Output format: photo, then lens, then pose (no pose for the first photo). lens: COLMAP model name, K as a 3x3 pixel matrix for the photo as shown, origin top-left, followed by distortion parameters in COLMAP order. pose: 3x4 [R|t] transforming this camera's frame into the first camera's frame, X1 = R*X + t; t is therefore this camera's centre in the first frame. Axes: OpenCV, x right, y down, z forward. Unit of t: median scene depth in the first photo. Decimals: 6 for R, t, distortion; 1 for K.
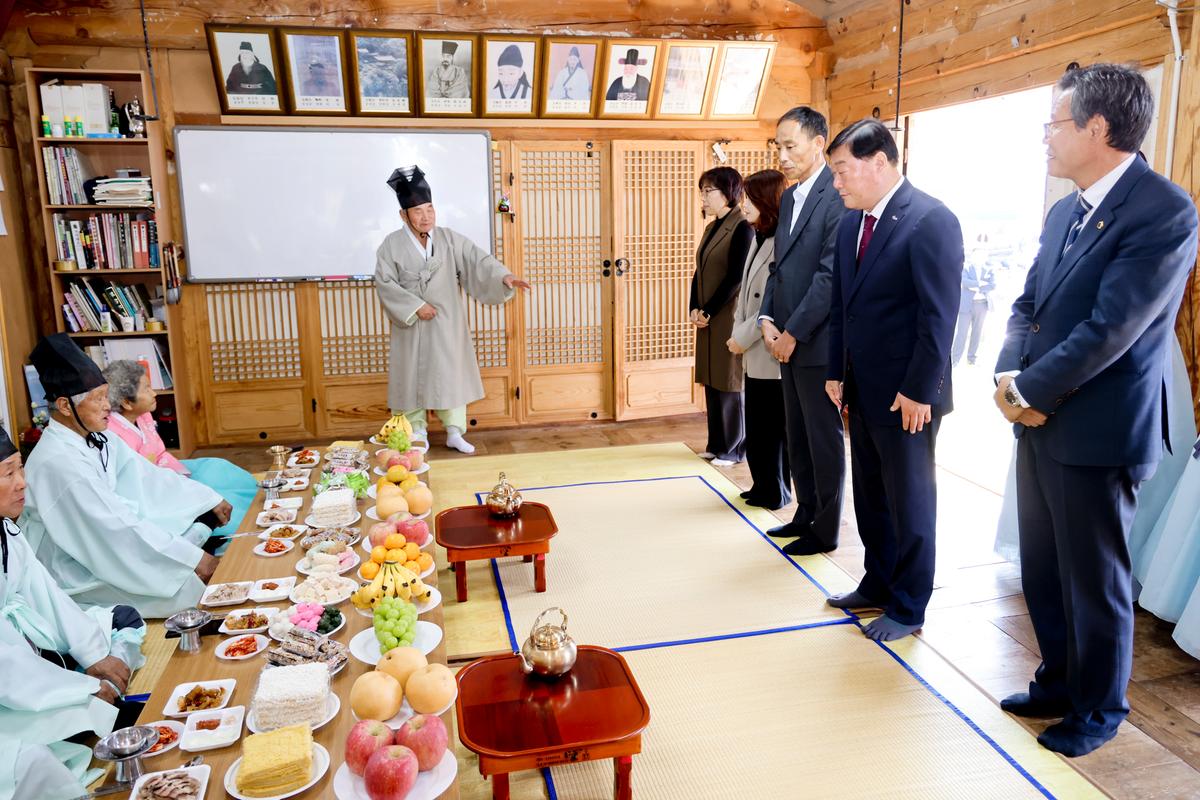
lens RADIAL K [[931.8, 0, 658.7], [0, 931.8, 347.5], [0, 0, 1]] dist [0.006111, 0.002946]
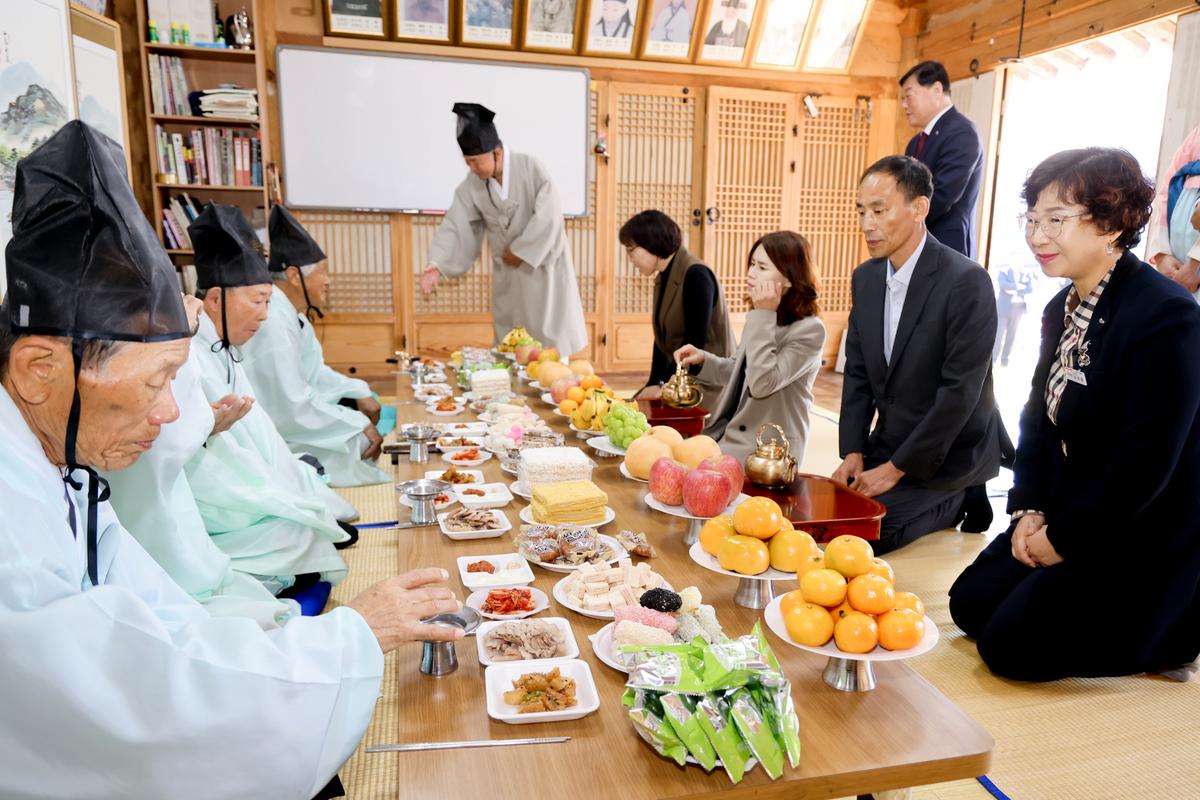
lens RADIAL K [[942.2, 0, 656.7], [0, 942.2, 437.4], [0, 0, 1]] dist [0.009444, -0.001418]
pose [[0.998822, 0.024323, 0.041999, -0.143308], [-0.025293, 0.999422, 0.022707, 0.137321], [-0.041423, -0.023742, 0.998860, -0.020014]]
